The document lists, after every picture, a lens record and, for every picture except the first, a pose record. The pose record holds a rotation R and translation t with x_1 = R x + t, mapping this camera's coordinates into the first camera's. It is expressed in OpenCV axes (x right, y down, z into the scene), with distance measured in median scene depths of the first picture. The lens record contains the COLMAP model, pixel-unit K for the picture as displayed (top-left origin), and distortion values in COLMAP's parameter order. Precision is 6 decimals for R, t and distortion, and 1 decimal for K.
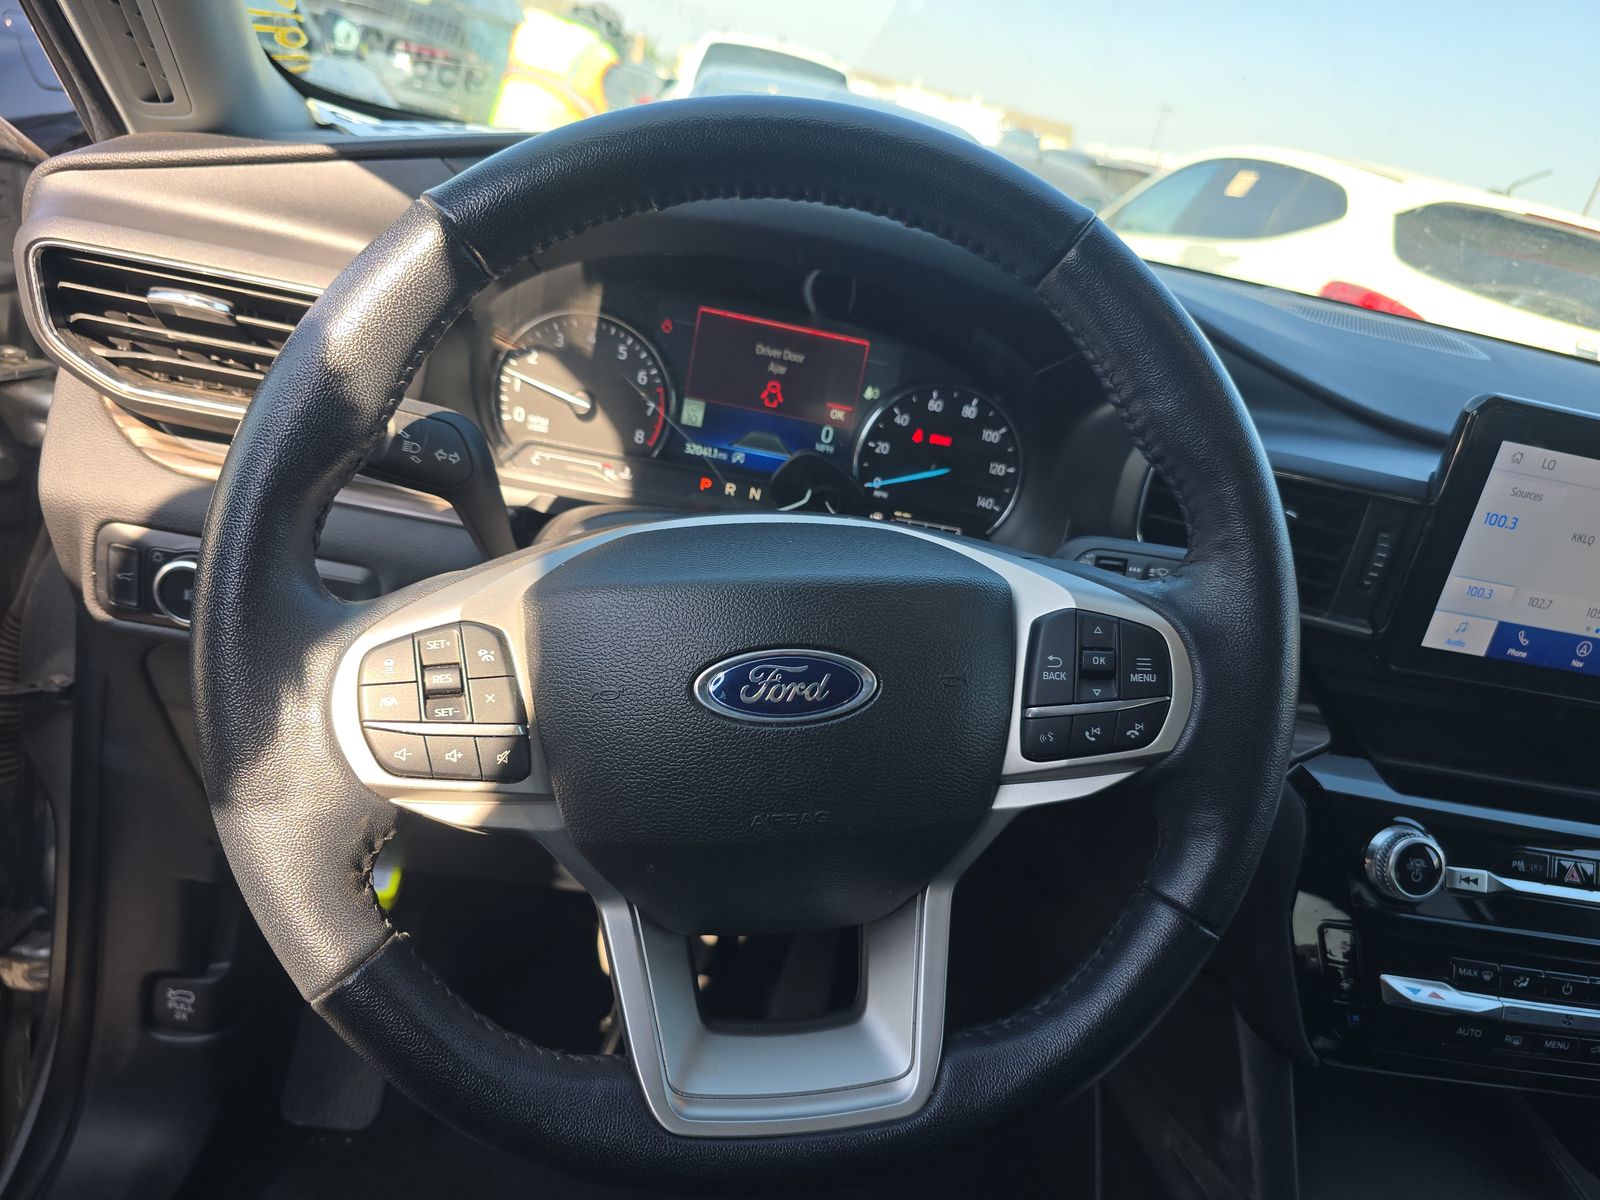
lens RADIAL K [[1087.9, 0, 800.0], [0, 1087.9, 600.0], [0, 0, 1]] dist [0.030686, -0.035632]
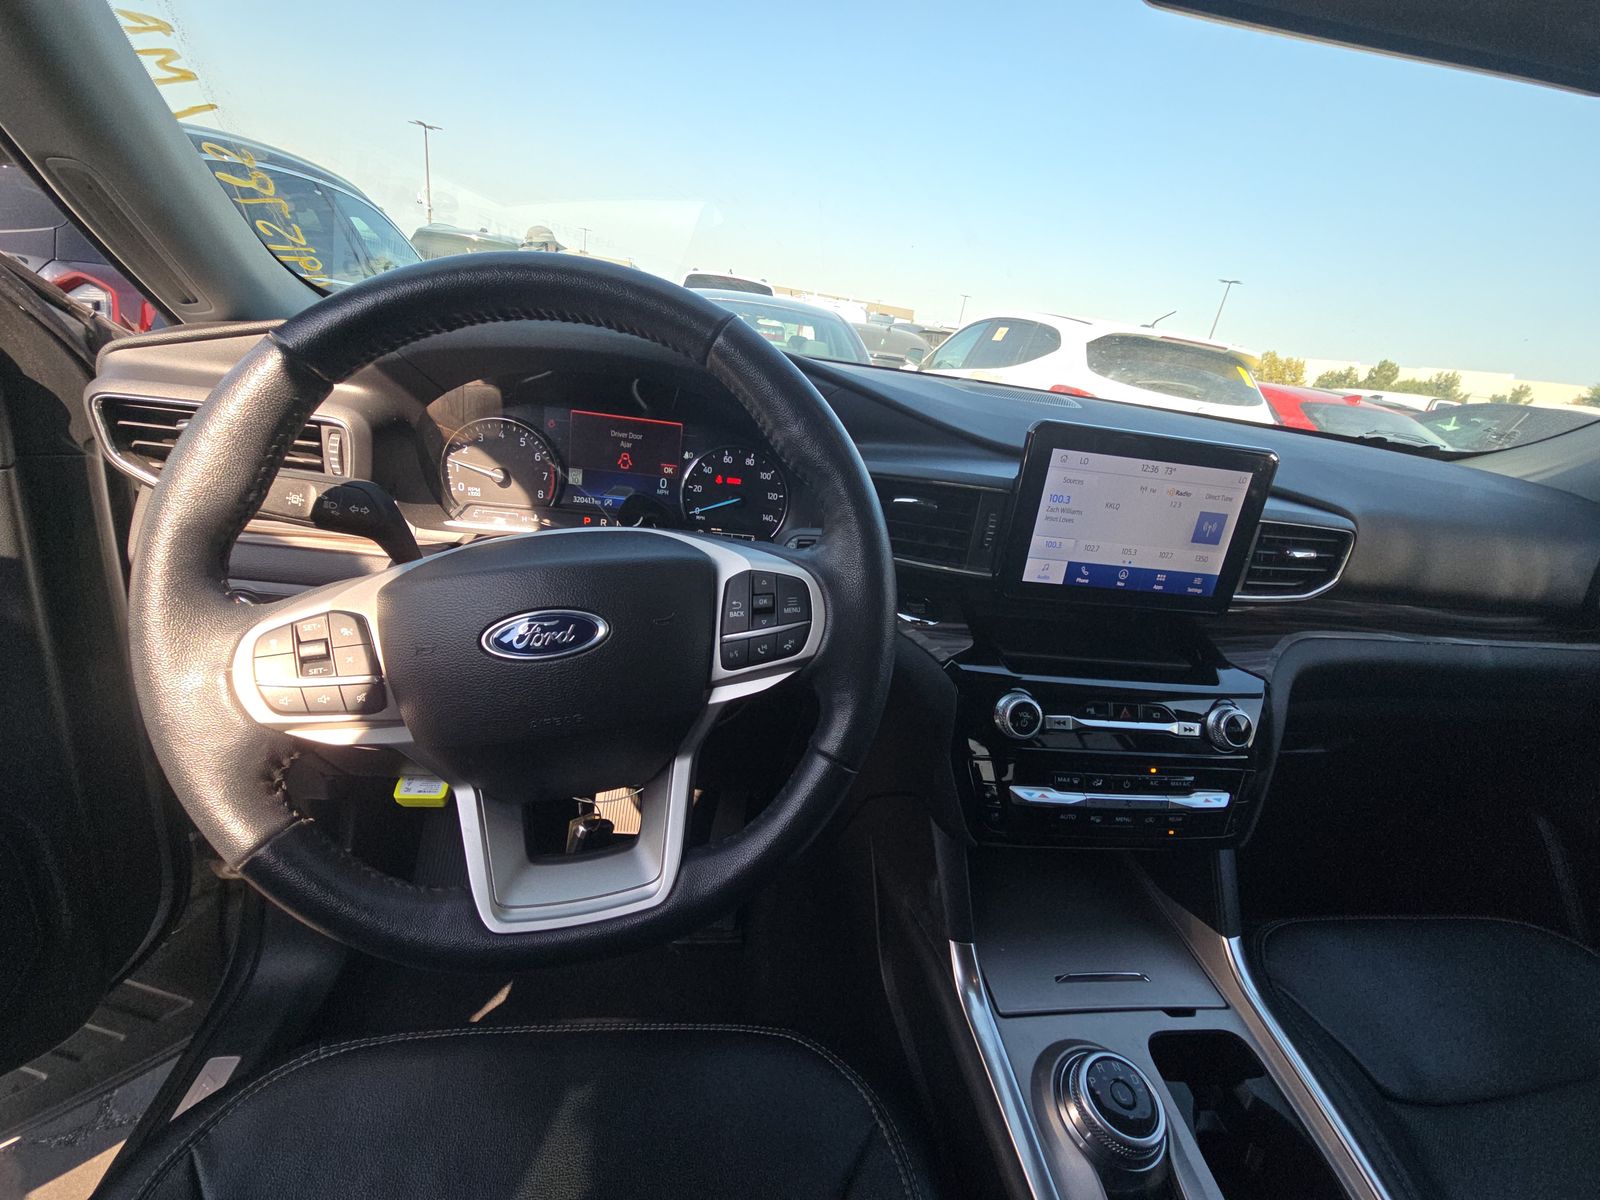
lens RADIAL K [[641.1, 0, 800.0], [0, 641.1, 600.0], [0, 0, 1]] dist [-0.001930, 0.000366]
pose [[0.995908, -0.087456, 0.022775, 0.226224], [0.087480, 0.996166, -0.000046, 0.042990], [-0.022684, 0.002038, 0.999741, 0.066117]]
